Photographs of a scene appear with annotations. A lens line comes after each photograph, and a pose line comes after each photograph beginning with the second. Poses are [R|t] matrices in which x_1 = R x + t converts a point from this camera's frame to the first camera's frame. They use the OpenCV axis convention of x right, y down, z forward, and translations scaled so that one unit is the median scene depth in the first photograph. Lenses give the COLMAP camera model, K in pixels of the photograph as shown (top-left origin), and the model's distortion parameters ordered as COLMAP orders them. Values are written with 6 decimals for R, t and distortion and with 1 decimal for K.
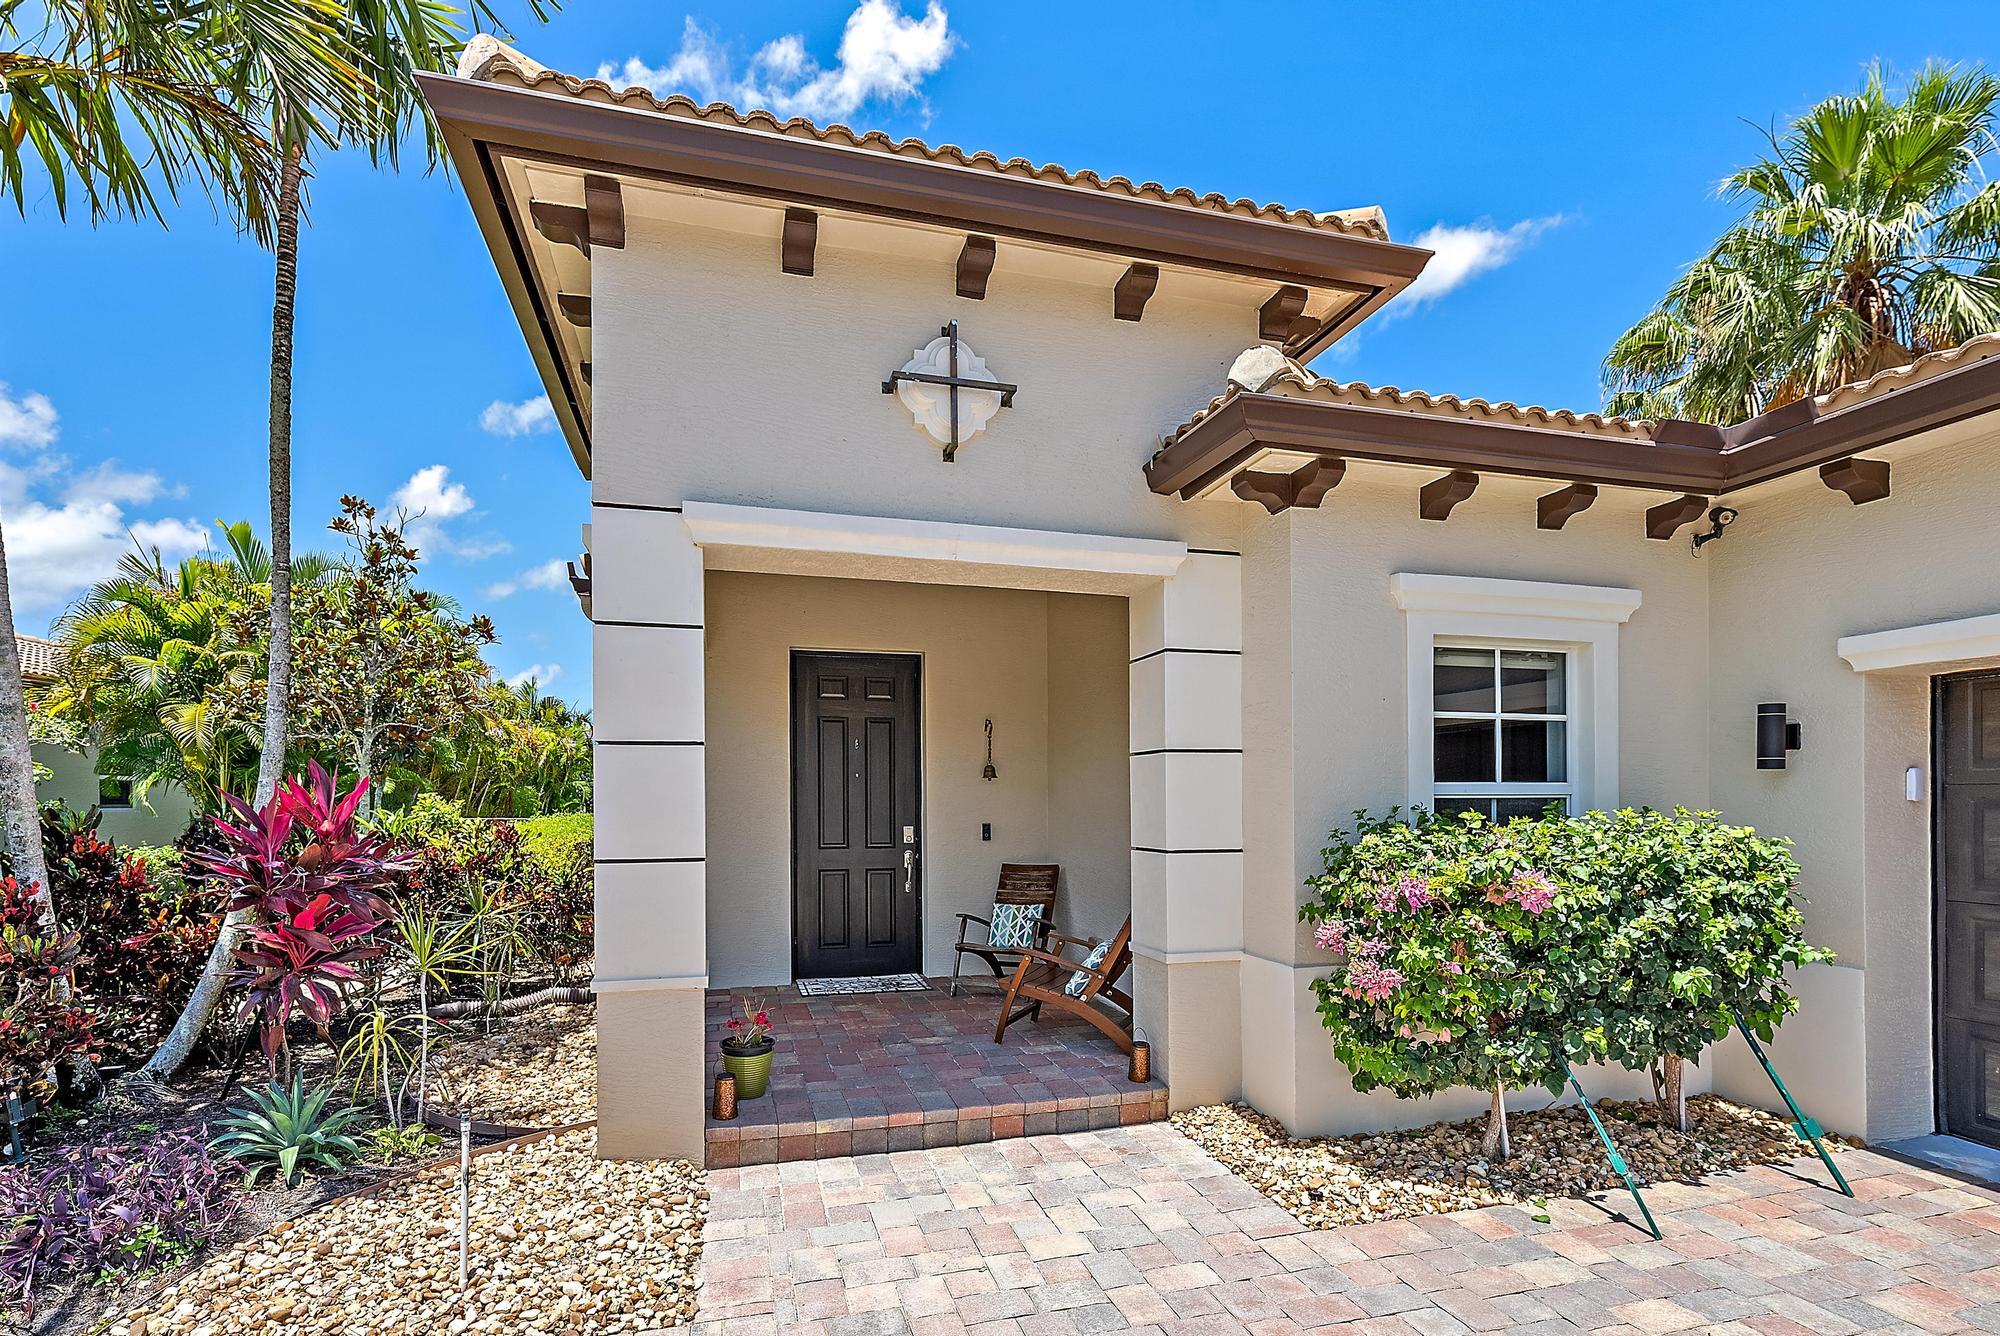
lens RADIAL K [[990.7, 0, 937.5], [0, 990.7, 746.0], [0, 0, 1]] dist [0.004727, -0.000711]
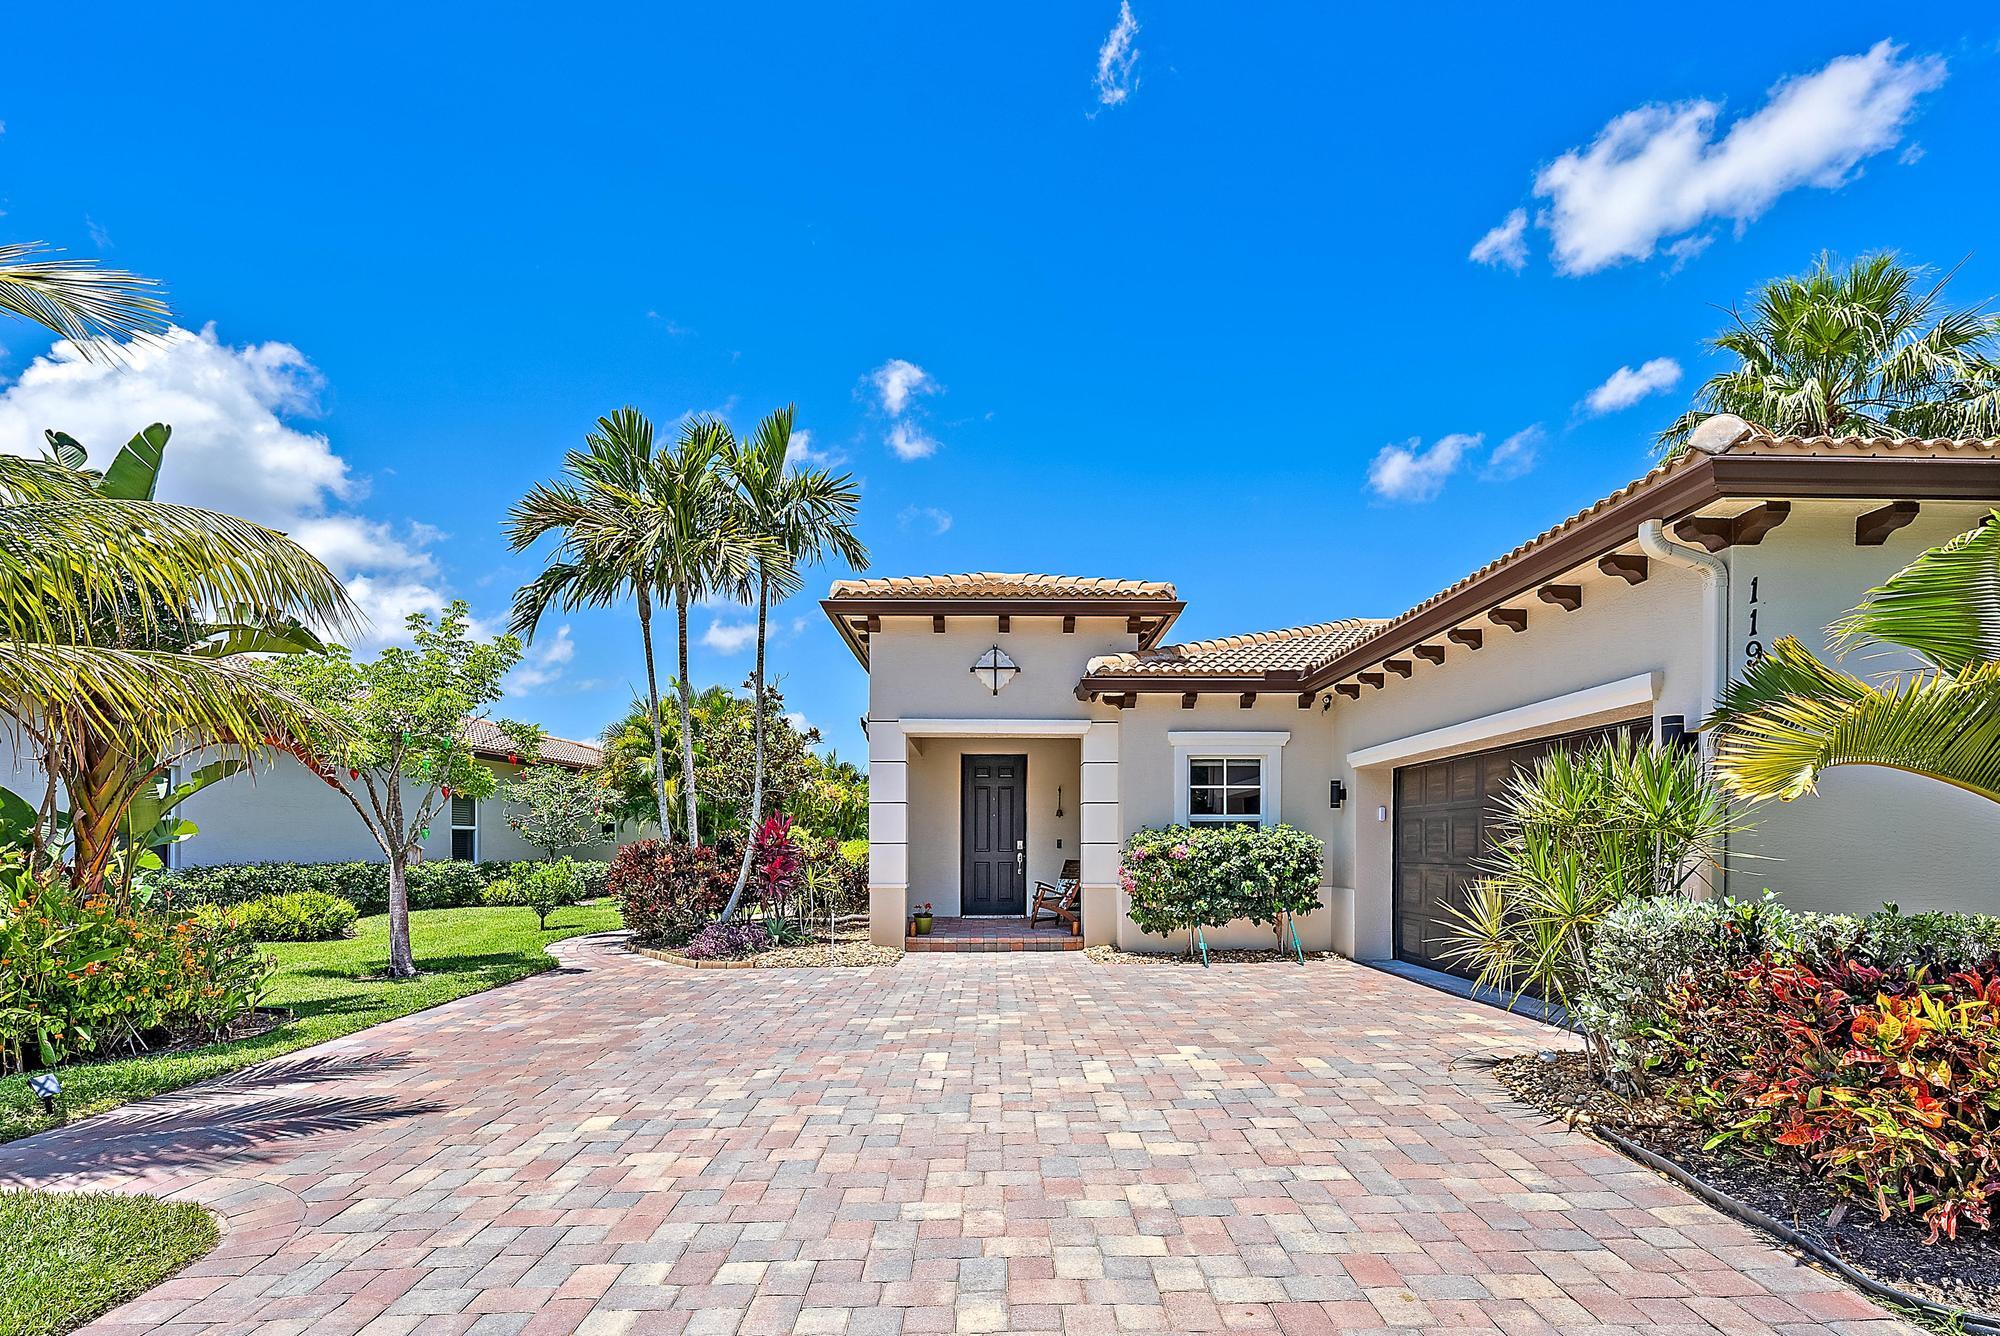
lens RADIAL K [[919.1, 0, 999.5], [0, 919.1, 672.6], [0, 0, 1]] dist [0.001631, 0.000076]
pose [[0.979157, -0.038399, -0.199444, 0.486730], [0.011757, 0.991035, -0.133082, -0.014865], [0.202767, 0.127964, 0.970830, -1.333634]]
